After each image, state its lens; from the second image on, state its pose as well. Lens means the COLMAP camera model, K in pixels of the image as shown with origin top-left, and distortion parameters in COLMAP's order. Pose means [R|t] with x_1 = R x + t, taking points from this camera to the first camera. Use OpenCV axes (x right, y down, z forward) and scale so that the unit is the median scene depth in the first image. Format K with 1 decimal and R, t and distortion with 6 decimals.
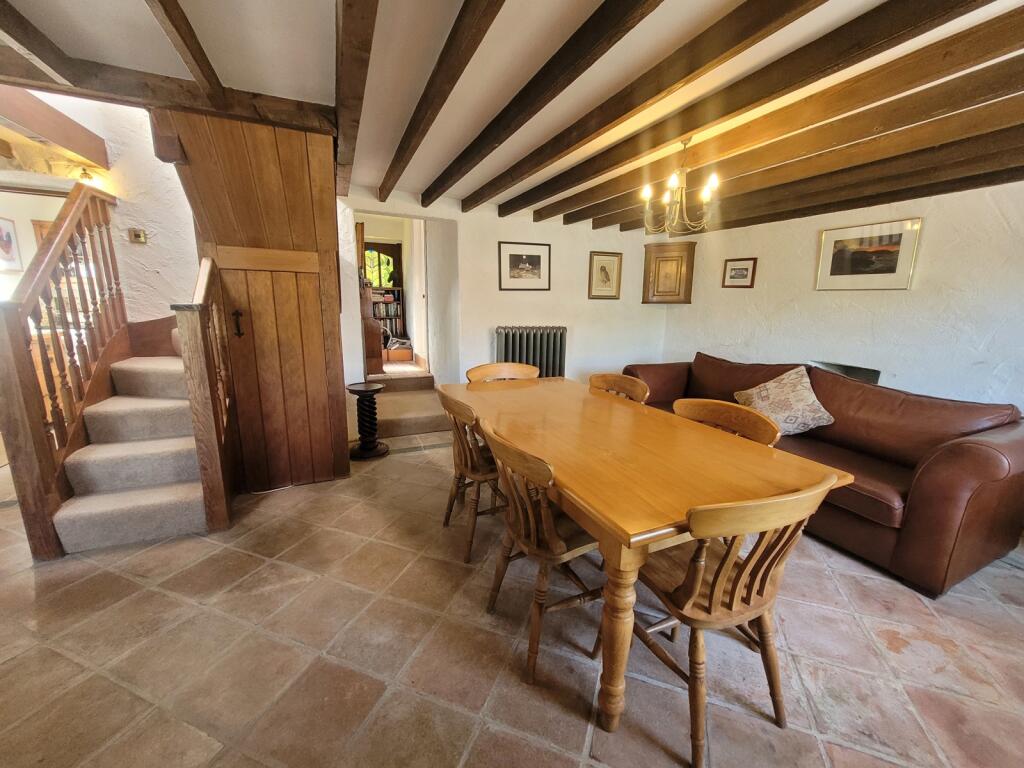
lens RADIAL K [[402.1, 0, 518.3], [0, 402.1, 382.0], [0, 0, 1]] dist [0.004578, -0.000634]
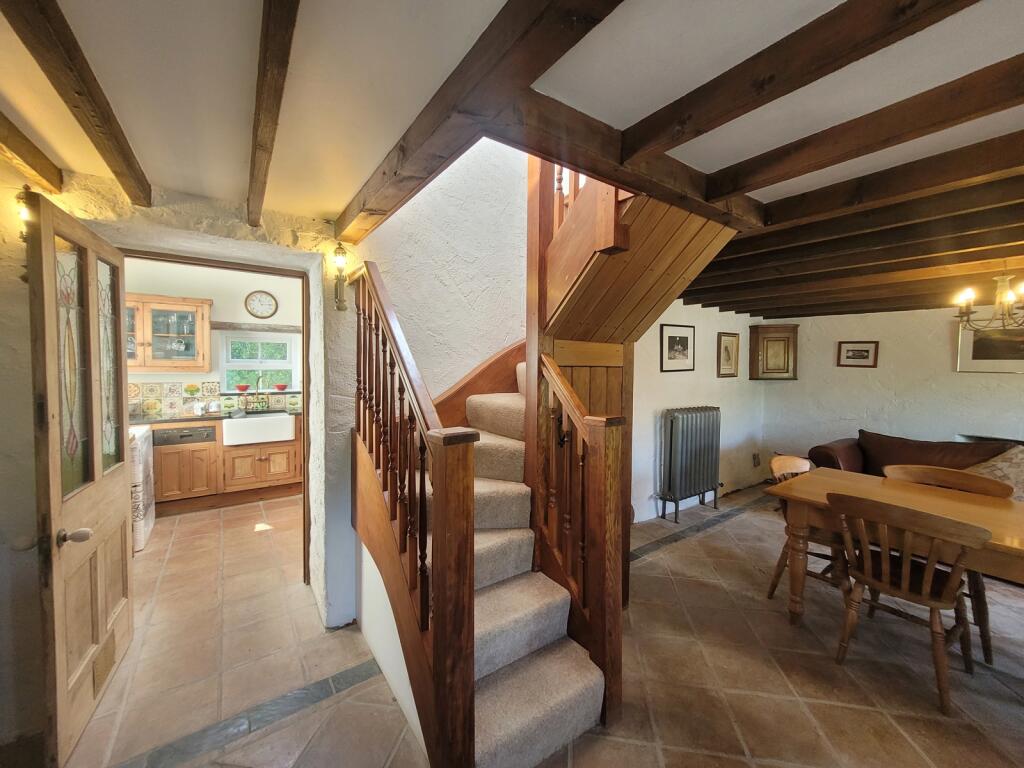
lens RADIAL K [[402.1, 0, 516.5], [0, 402.1, 379.6], [0, 0, 1]] dist [0.004578, -0.000634]
pose [[0.980312, -0.014951, 0.196889, -0.882298], [0.045828, 0.987129, -0.153217, -0.115822], [-0.192064, 0.159223, 0.968380, 0.190819]]
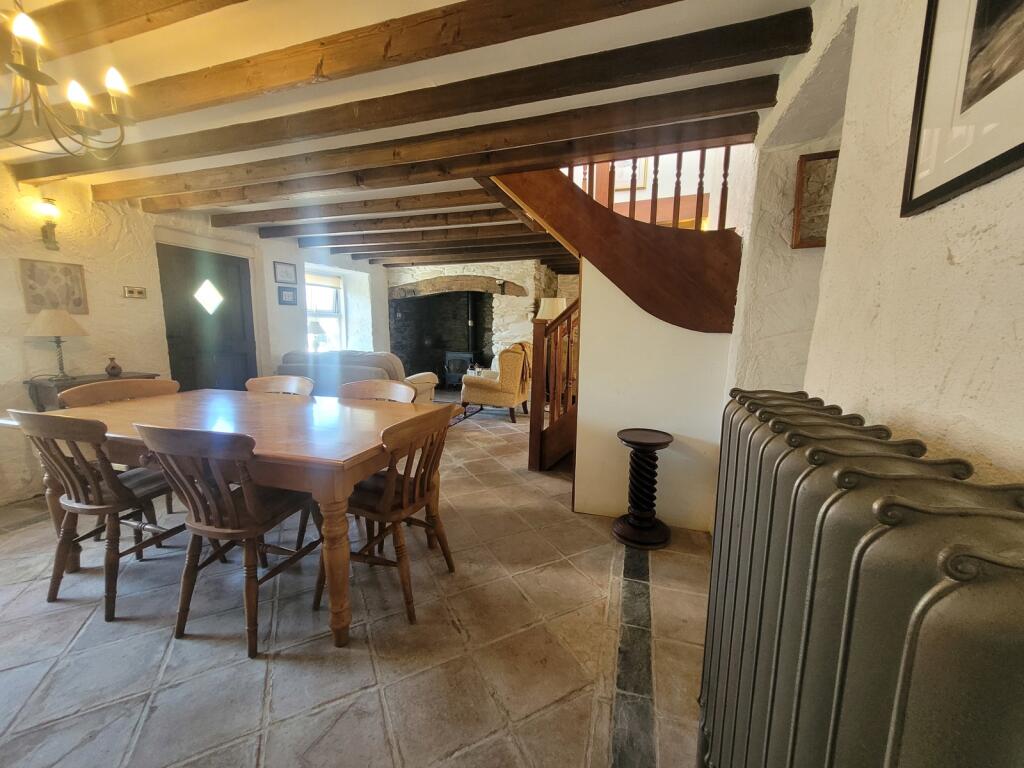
lens RADIAL K [[402.1, 0, 518.0], [0, 402.1, 381.3], [0, 0, 1]] dist [0.004578, -0.000634]
pose [[-0.665037, 0.075071, -0.743028, 0.325902], [-0.168015, 0.954389, 0.246805, -0.257924], [0.727666, 0.288975, -0.622090, 1.527563]]
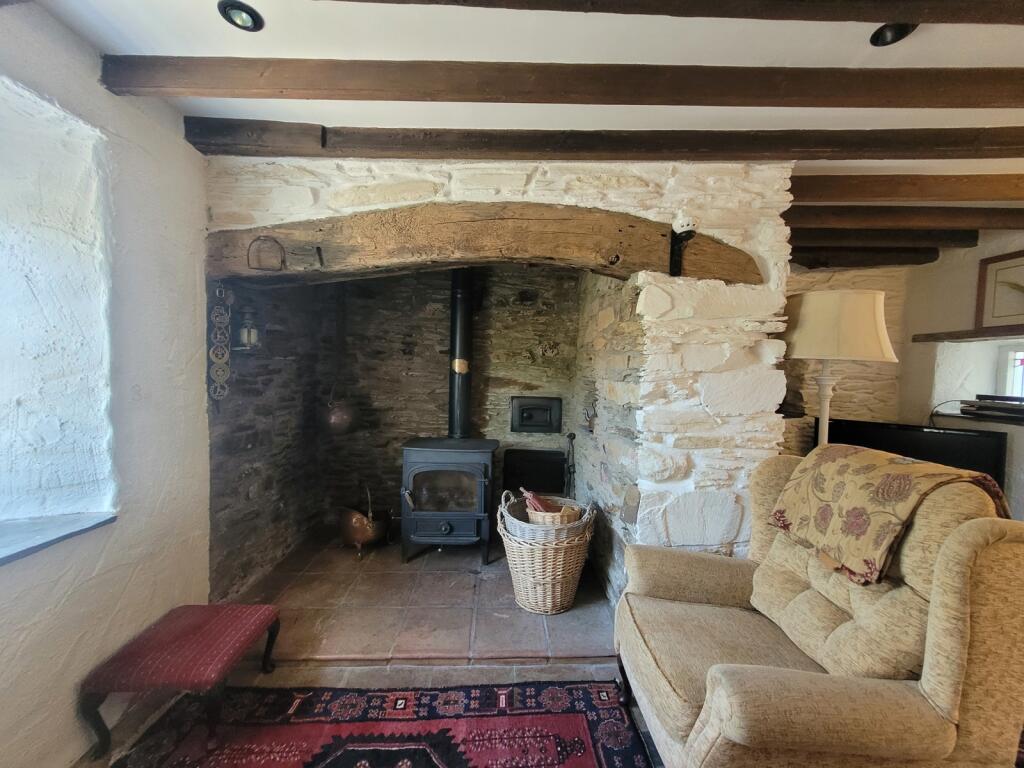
lens RADIAL K [[402.1, 0, 518.8], [0, 402.1, 381.1], [0, 0, 1]] dist [0.004578, -0.000634]
pose [[-0.372170, 0.002913, -0.928160, -0.557420], [-0.209373, 0.973957, 0.087010, -0.001349], [0.904241, 0.226714, -0.361868, 0.066578]]
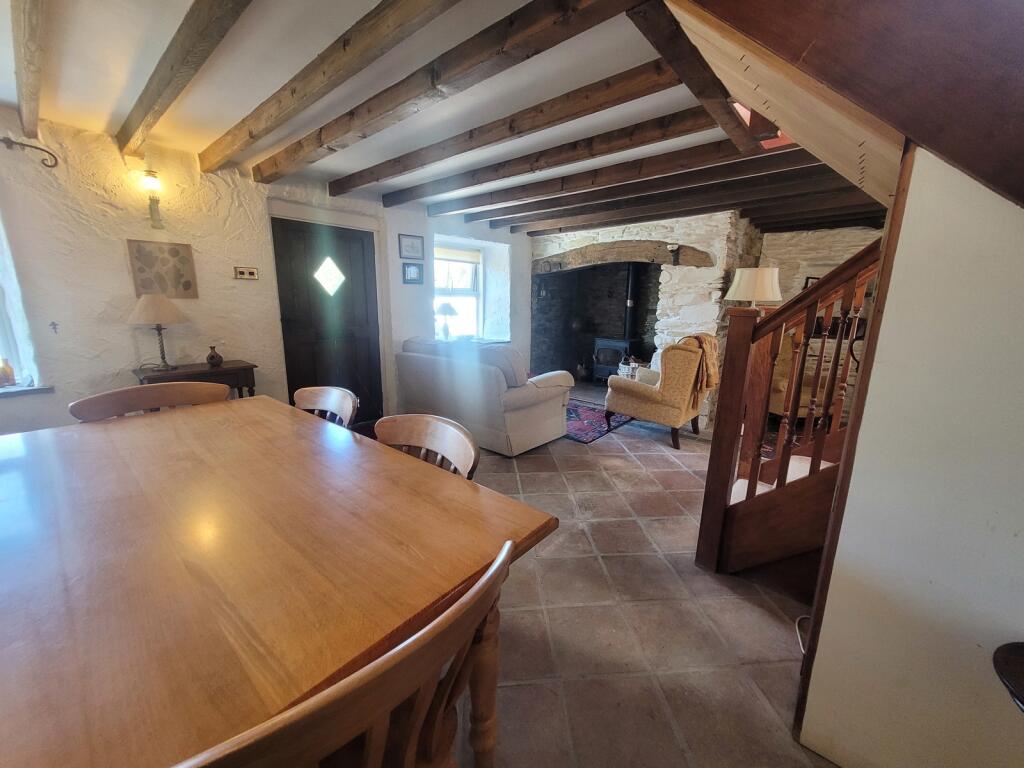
lens RADIAL K [[402.1, 0, 519.0], [0, 402.1, 380.7], [0, 0, 1]] dist [0.004578, -0.000634]
pose [[-0.902670, 0.053574, -0.426986, -0.017116], [-0.115452, 0.925696, 0.360218, -0.233257], [0.414558, 0.374454, -0.829413, 1.204122]]
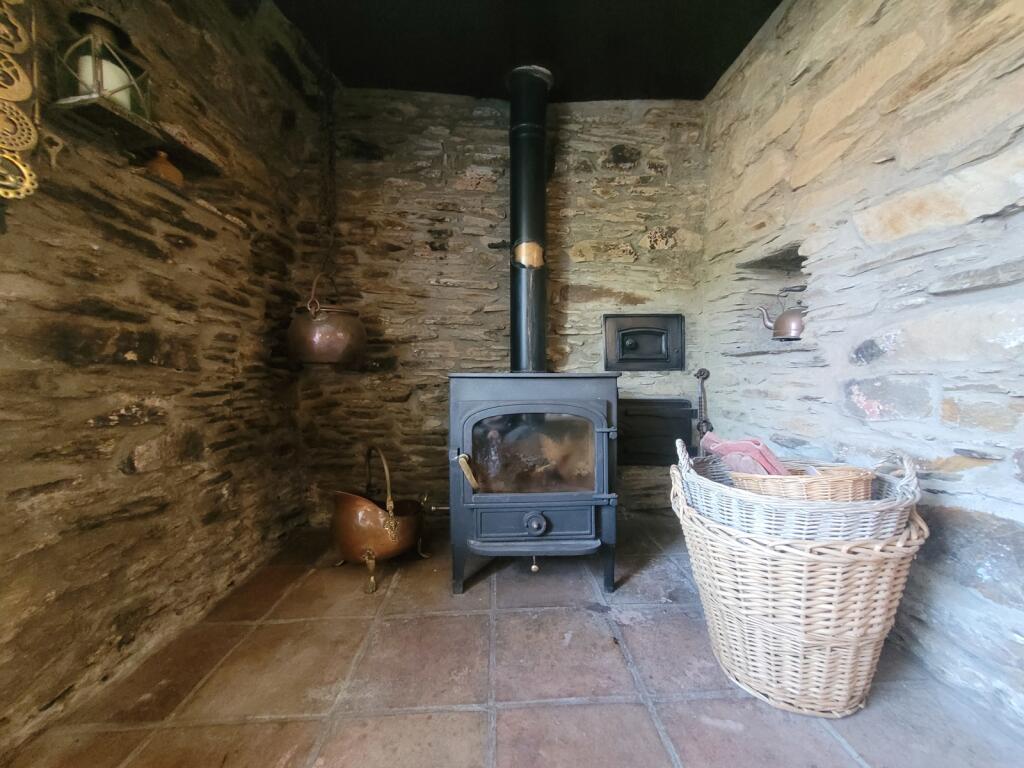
lens RADIAL K [[402.1, 0, 518.5], [0, 402.1, 381.6], [0, 0, 1]] dist [0.004578, -0.000634]
pose [[-0.368323, 0.005961, -0.929679, -0.874169], [-0.179583, 0.980690, 0.077436, 0.226300], [0.912188, 0.195476, -0.360141, -0.204114]]
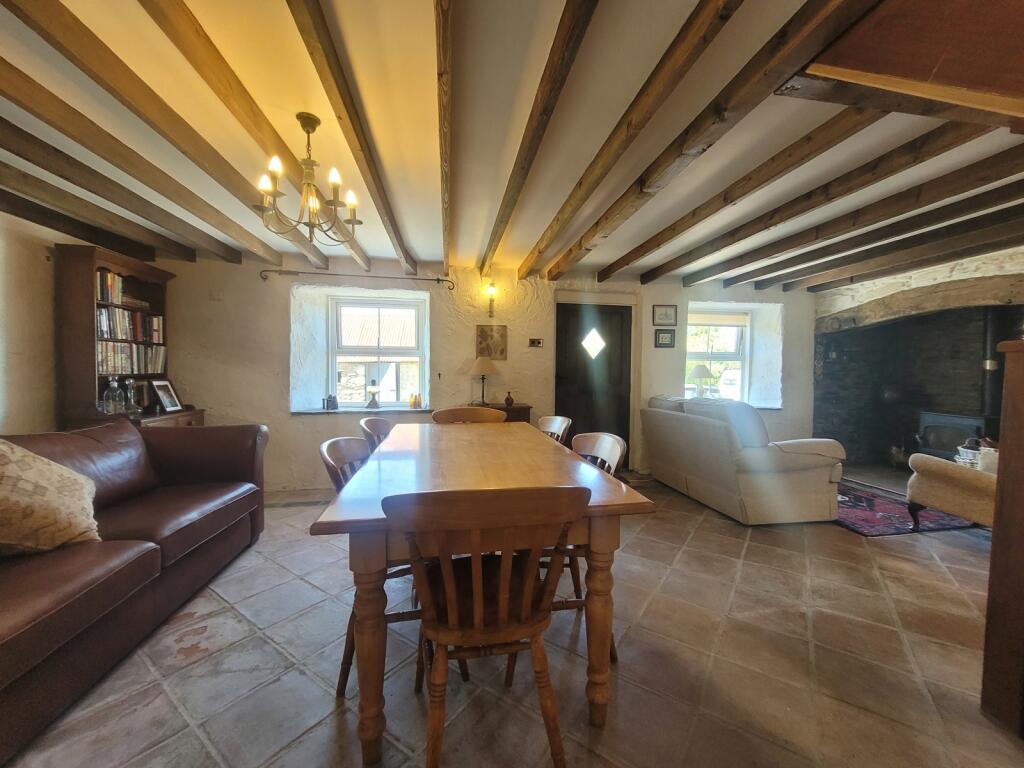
lens RADIAL K [[402.1, 0, 518.8], [0, 402.1, 381.6], [0, 0, 1]] dist [0.004578, -0.000634]
pose [[-0.968200, -0.035732, 0.247611, -0.157195], [0.020770, 0.974850, 0.221892, -0.222134], [-0.249313, 0.219979, -0.943108, 1.386029]]
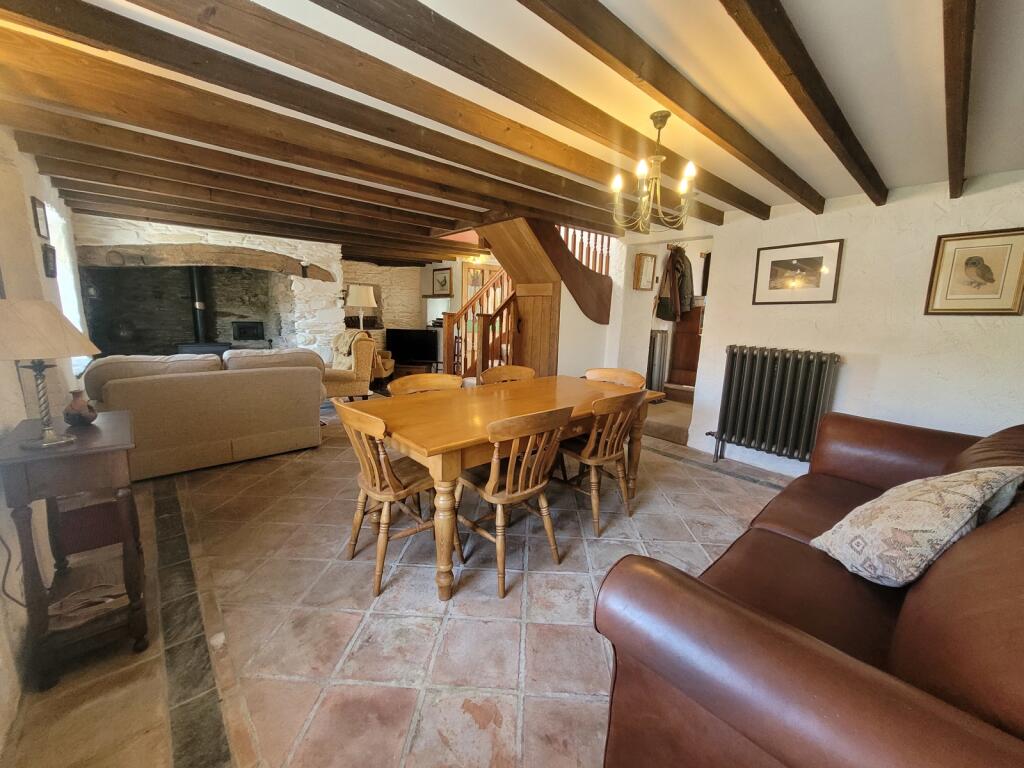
lens RADIAL K [[402.1, 0, 519.0], [0, 402.1, 383.5], [0, 0, 1]] dist [0.004578, -0.000634]
pose [[0.310655, 0.156033, -0.937628, 0.964046], [-0.208456, 0.973604, 0.092954, -0.057333], [0.927383, 0.166578, 0.334981, 0.411048]]
